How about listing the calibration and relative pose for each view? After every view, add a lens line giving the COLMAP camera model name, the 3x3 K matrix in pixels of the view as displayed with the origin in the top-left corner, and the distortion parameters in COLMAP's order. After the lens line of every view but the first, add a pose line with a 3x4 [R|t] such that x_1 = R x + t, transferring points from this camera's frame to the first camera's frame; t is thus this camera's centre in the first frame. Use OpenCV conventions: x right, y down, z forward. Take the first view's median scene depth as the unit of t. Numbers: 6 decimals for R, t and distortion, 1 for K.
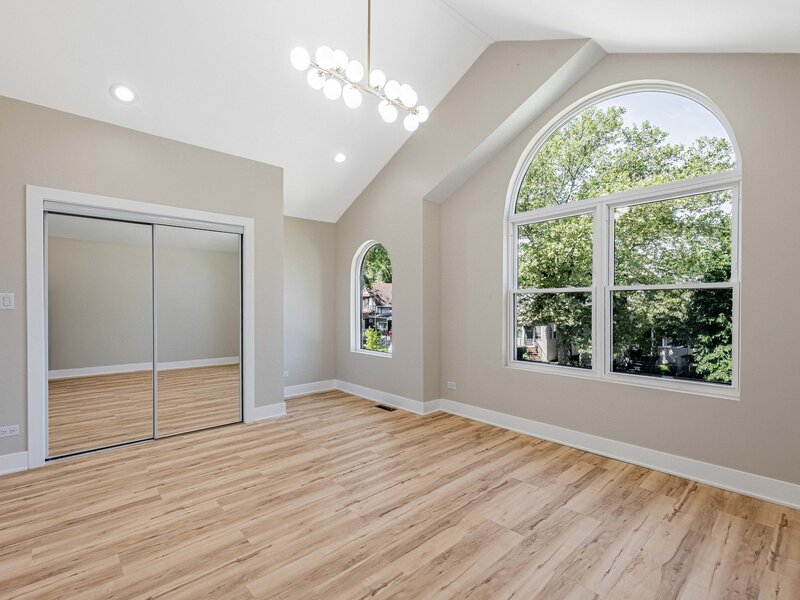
lens RADIAL K [[389.3, 0, 401.7], [0, 389.3, 295.8], [0, 0, 1]] dist [0.005494, 0.000563]
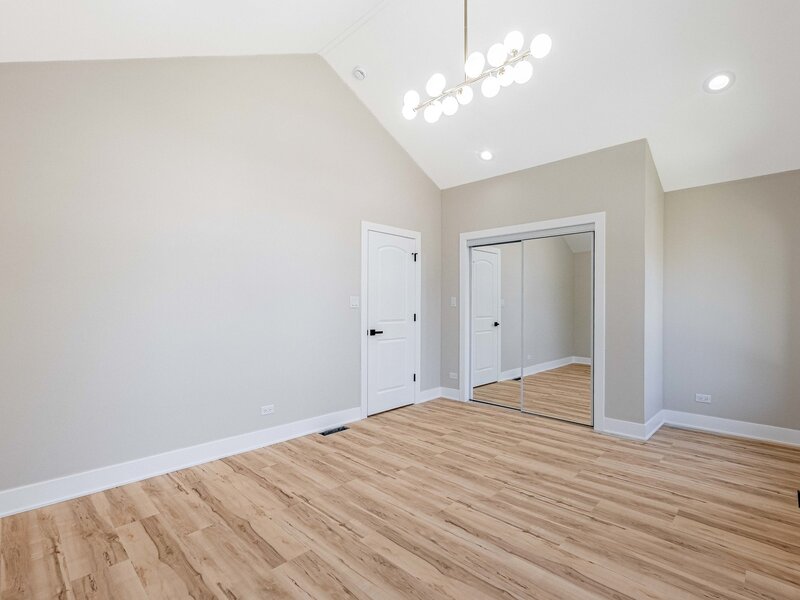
lens RADIAL K [[388.0, 0, 400.0], [0, 388.0, 300.0], [0, 0, 1]] dist [-0.000980, -0.000195]
pose [[0.049548, -0.005714, -0.998755, 0.690712], [0.020741, 0.999774, -0.004690, 0.005746], [0.998556, -0.020483, 0.049655, 0.632795]]
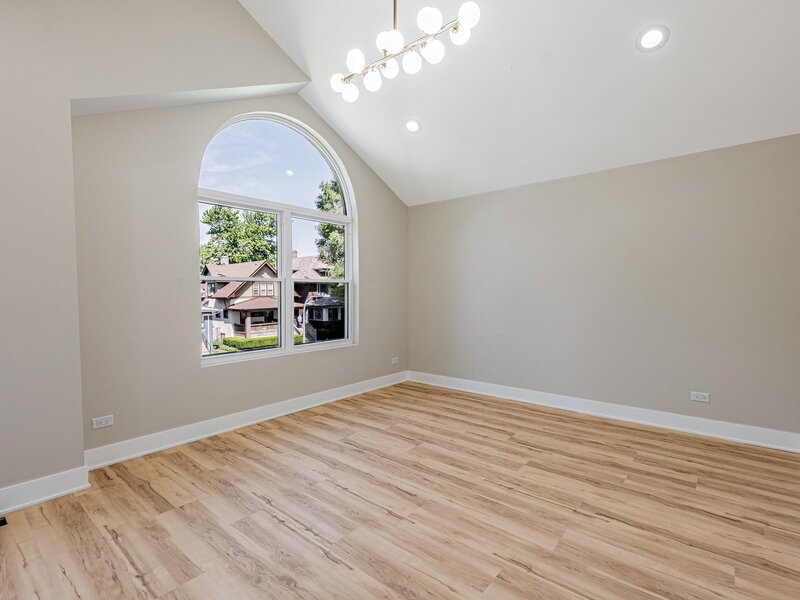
lens RADIAL K [[375.5, 0, 402.3], [0, 375.5, 304.6], [0, 0, 1]] dist [0.003074, 0.000300]
pose [[-0.131461, -0.028318, 0.990917, -0.756682], [-0.014567, 0.999539, 0.026632, 0.029570], [-0.991214, -0.010934, -0.131813, 0.875110]]
